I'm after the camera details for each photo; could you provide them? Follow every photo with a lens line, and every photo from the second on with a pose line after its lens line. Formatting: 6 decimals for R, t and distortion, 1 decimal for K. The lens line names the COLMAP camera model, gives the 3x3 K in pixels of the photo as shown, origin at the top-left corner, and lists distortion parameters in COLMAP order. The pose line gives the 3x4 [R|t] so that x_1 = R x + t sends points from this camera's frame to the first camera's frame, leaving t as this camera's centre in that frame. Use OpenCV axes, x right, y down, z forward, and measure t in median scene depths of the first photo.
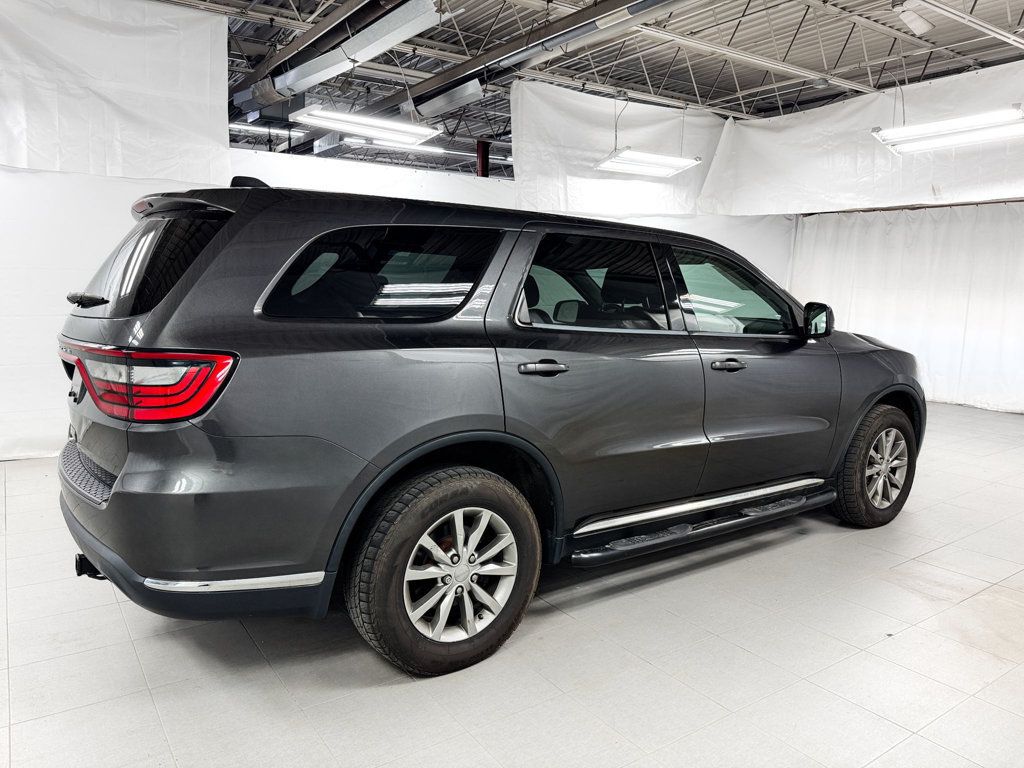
lens RADIAL K [[721.2, 0, 512.0], [0, 721.2, 384.0], [0, 0, 1]] dist [0.001474, -0.002727]
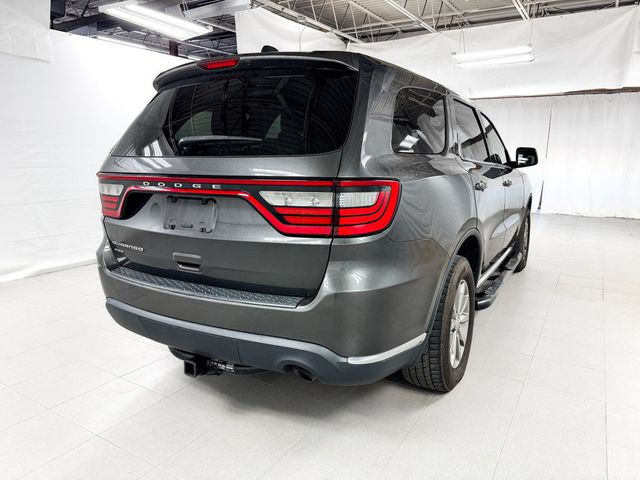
lens RADIAL K [[450.7, 0, 320.0], [0, 450.7, 240.0], [0, 0, 1]] dist [0.001474, -0.002727]
pose [[0.914479, -0.089055, 0.394711, -0.305536], [0.063997, 0.995034, 0.076229, -0.001701], [-0.399539, -0.044450, 0.915638, 0.107768]]
